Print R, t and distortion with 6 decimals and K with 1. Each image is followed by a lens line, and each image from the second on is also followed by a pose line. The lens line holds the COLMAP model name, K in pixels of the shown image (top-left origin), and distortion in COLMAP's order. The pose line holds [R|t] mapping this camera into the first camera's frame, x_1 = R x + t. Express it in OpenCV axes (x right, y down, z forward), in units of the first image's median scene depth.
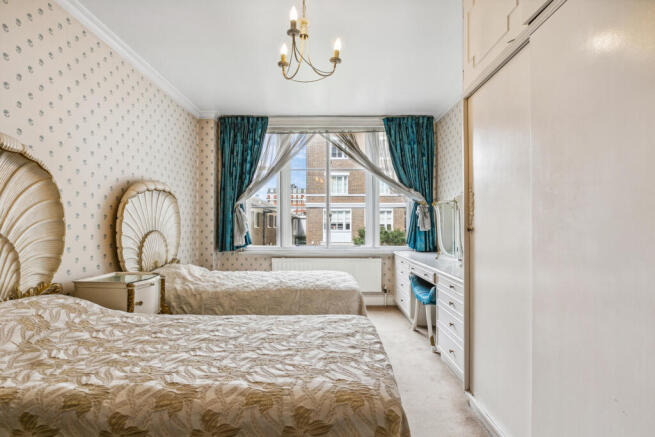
lens RADIAL K [[299.9, 0, 327.7], [0, 299.9, 229.7], [0, 0, 1]] dist [0.001975, -0.000036]
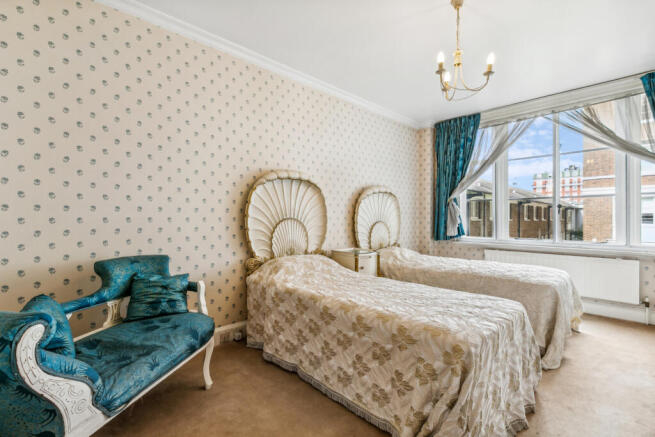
lens RADIAL K [[299.9, 0, 327.7], [0, 299.9, 229.7], [0, 0, 1]] dist [0.001975, -0.000036]
pose [[0.694820, 0.027740, -0.718648, 0.195123], [-0.009218, 0.999517, 0.029670, 0.002066], [0.719124, -0.013991, 0.694741, -0.109795]]
